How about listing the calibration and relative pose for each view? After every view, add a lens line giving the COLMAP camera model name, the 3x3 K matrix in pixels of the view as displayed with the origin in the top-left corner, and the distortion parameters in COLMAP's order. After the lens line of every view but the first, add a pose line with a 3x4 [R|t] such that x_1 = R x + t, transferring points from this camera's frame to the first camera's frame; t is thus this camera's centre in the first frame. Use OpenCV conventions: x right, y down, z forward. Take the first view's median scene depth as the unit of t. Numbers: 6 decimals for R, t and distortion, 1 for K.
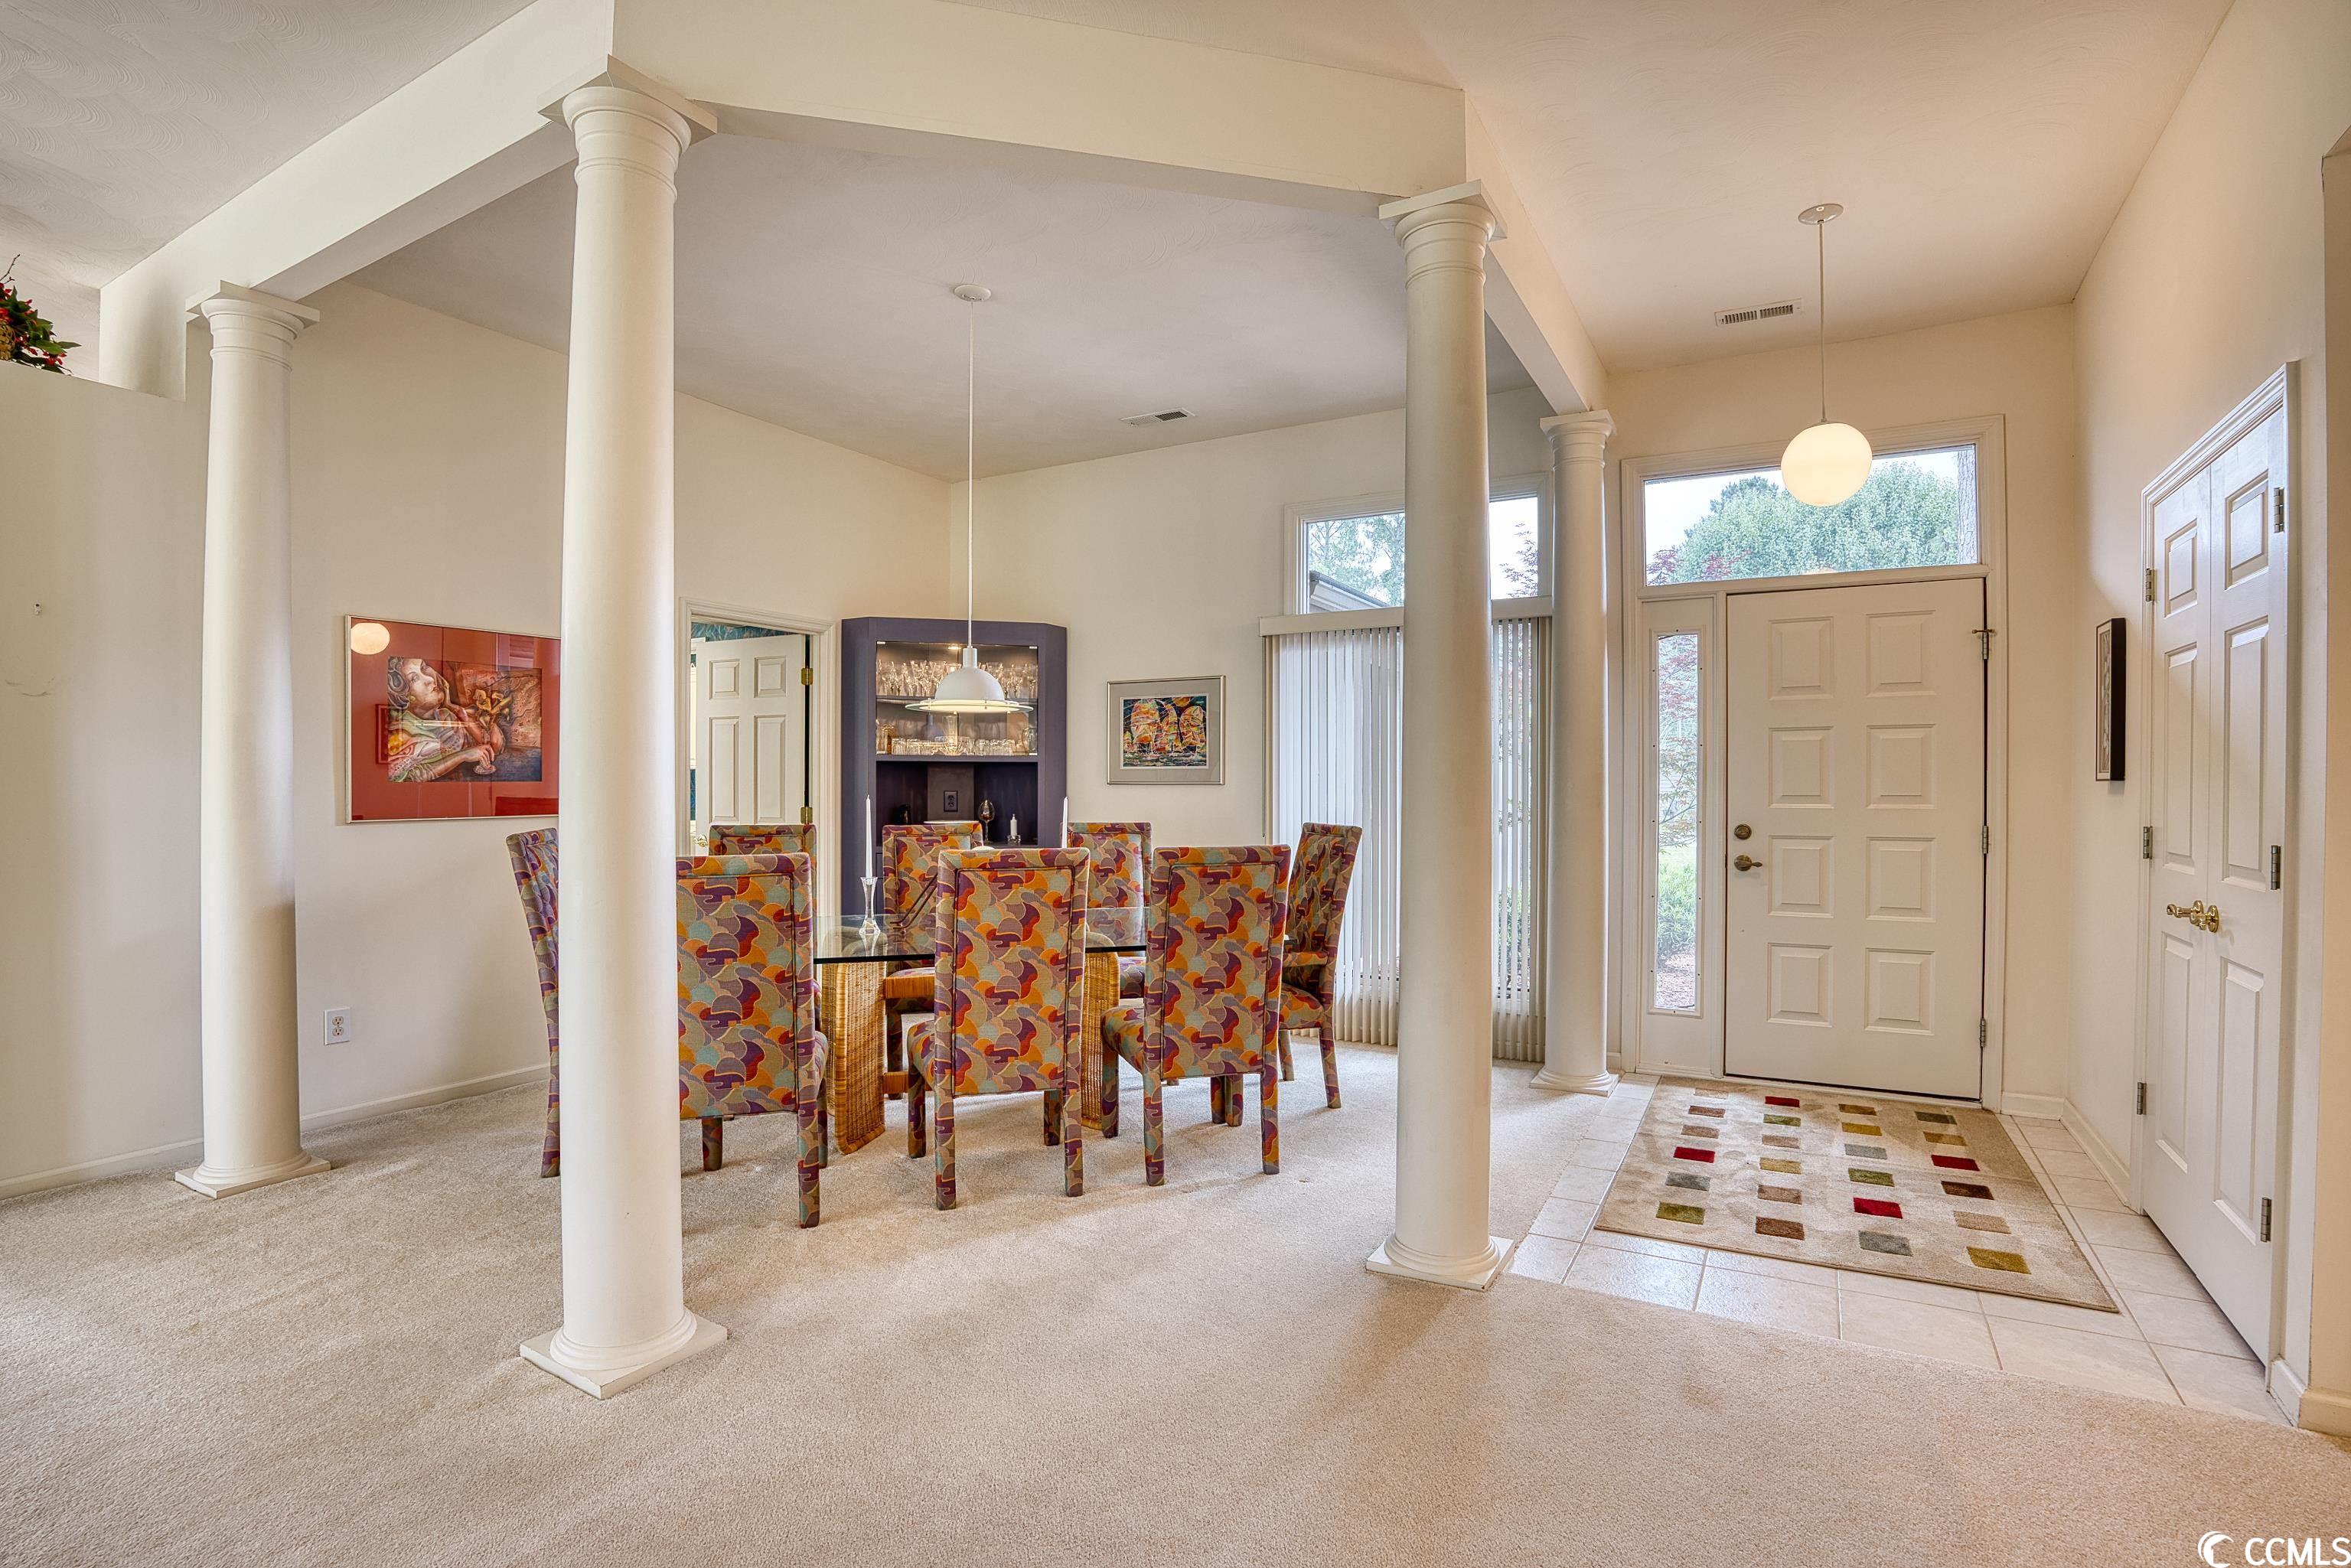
lens RADIAL K [[1115.2, 0, 1177.5], [0, 1115.2, 790.0], [0, 0, 1]] dist [-0.035870, 0.002766]
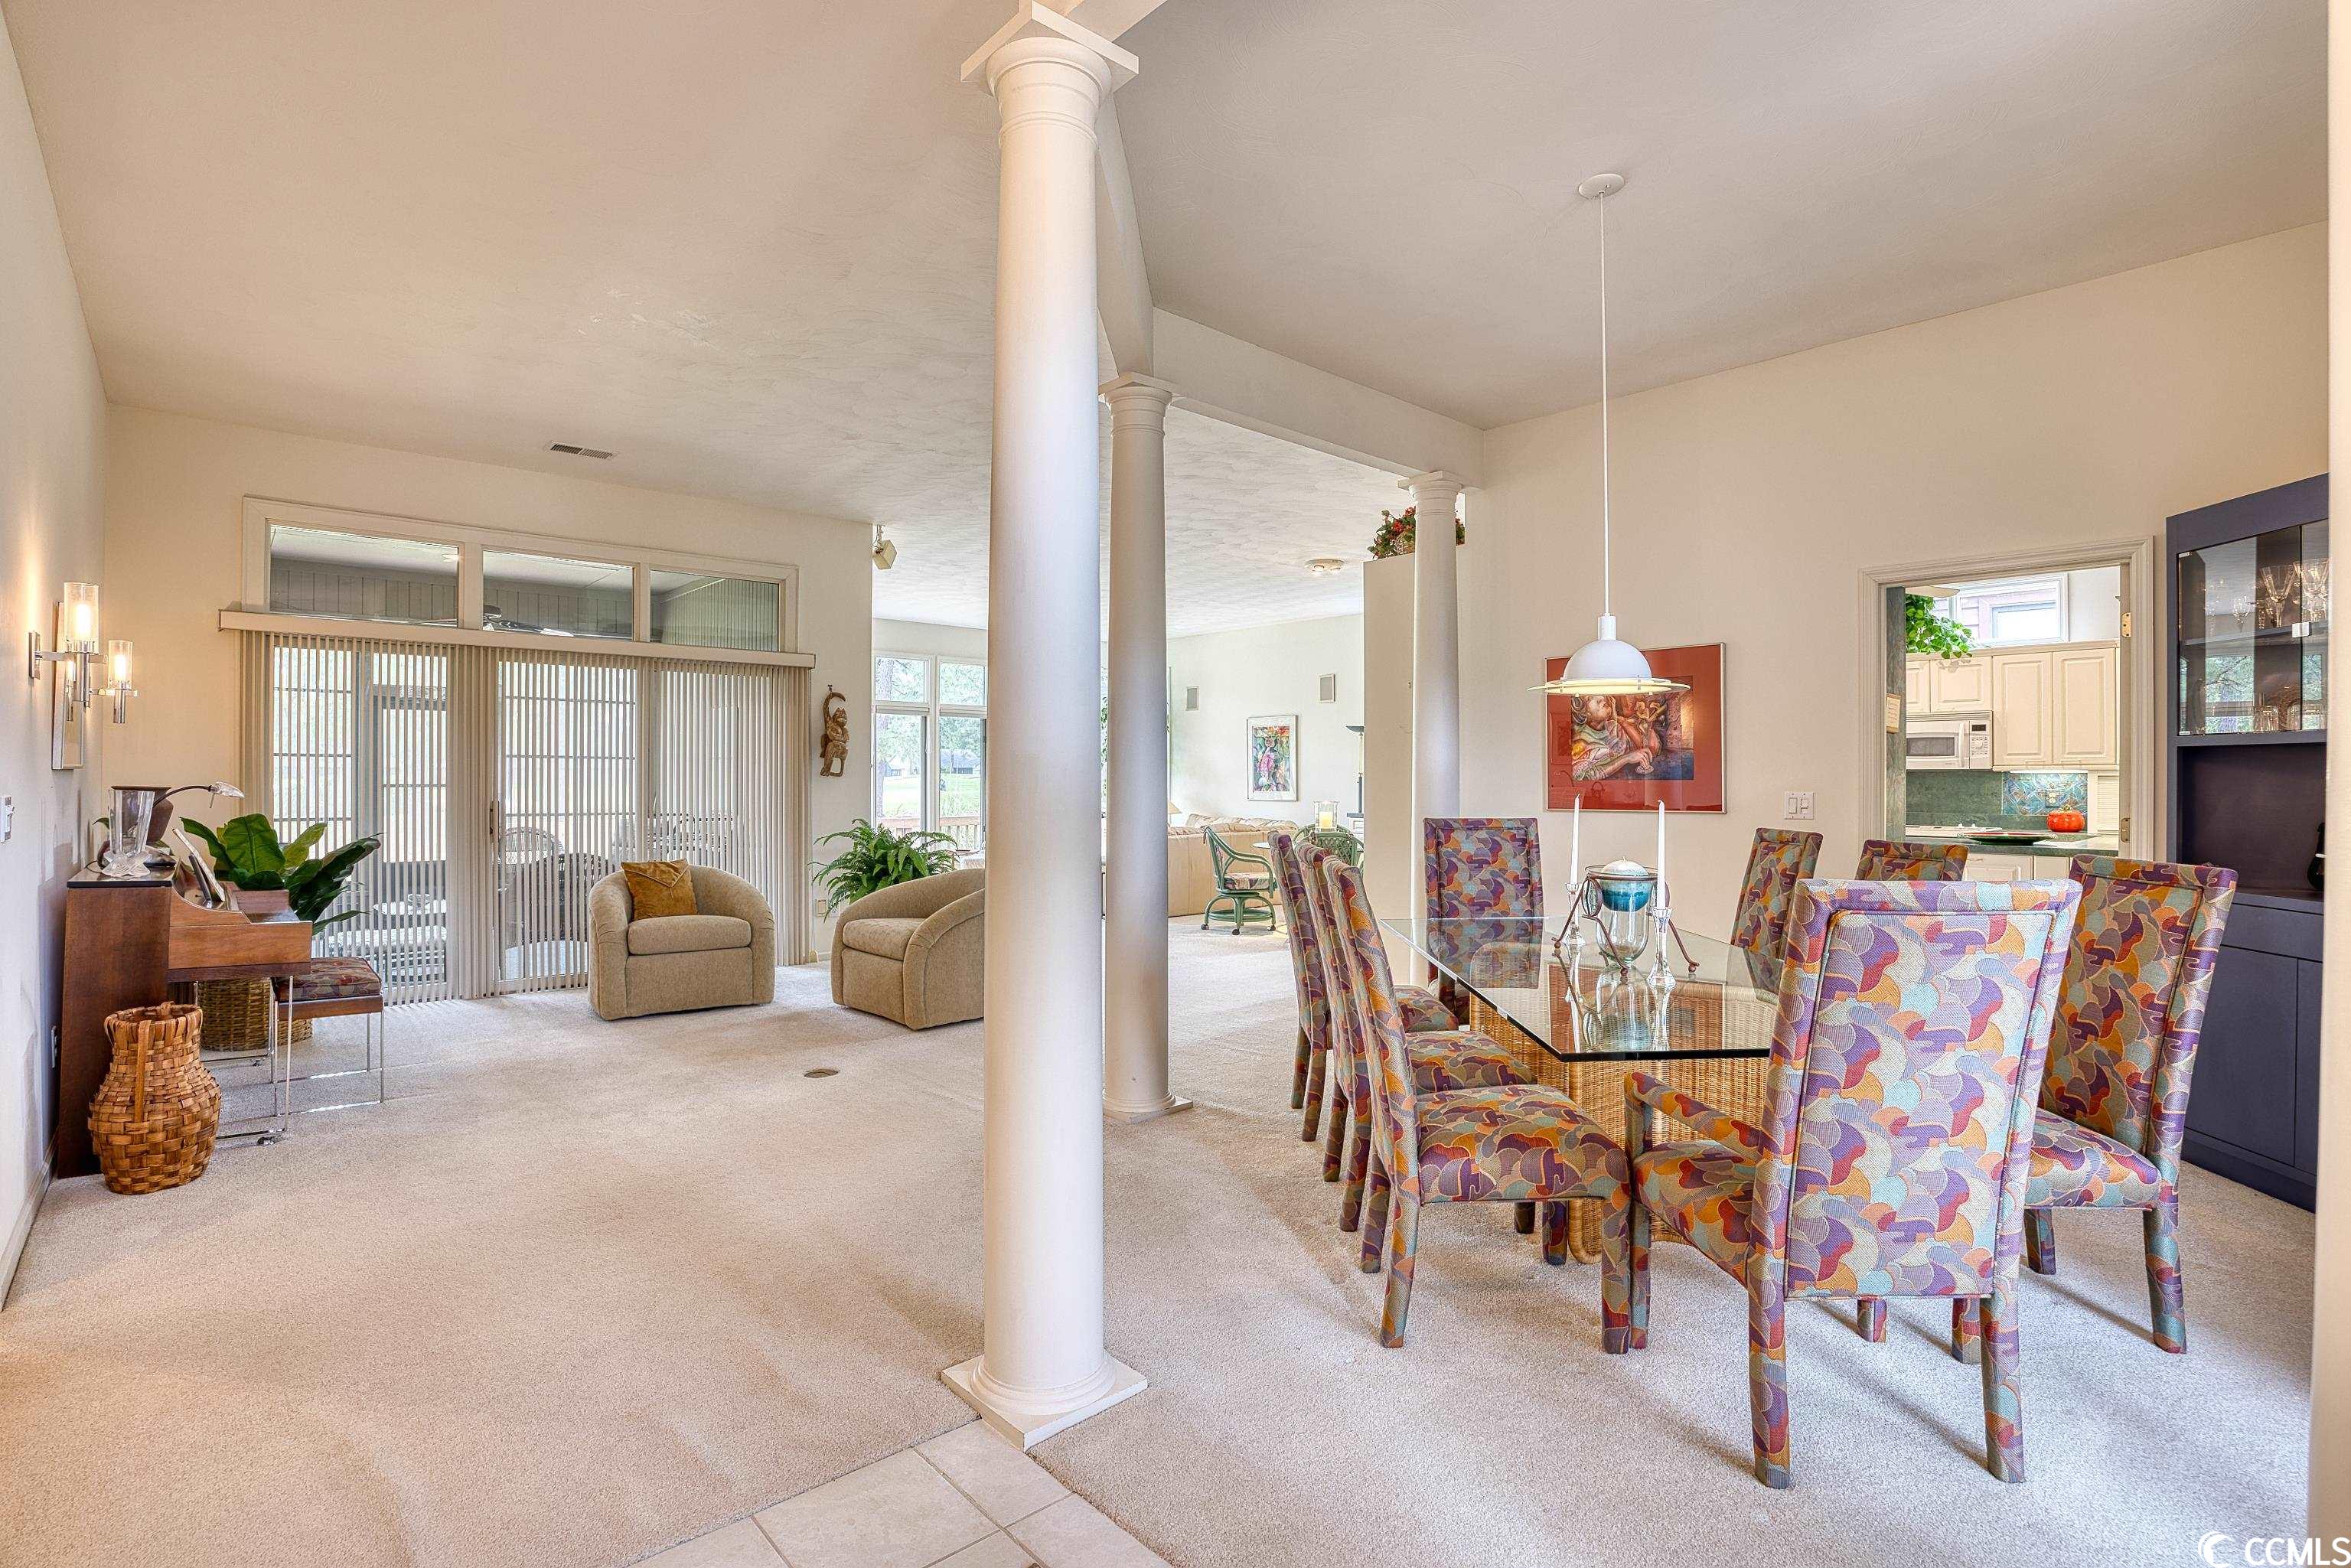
lens RADIAL K [[1115.2, 0, 1178.5], [0, 1115.2, 784.4], [0, 0, 1]] dist [-0.035870, 0.002766]
pose [[-0.325187, 0.000709, -0.945649, 0.637410], [-0.000434, 1.000000, 0.000899, -0.003867], [0.945650, 0.000703, -0.325187, 0.923317]]
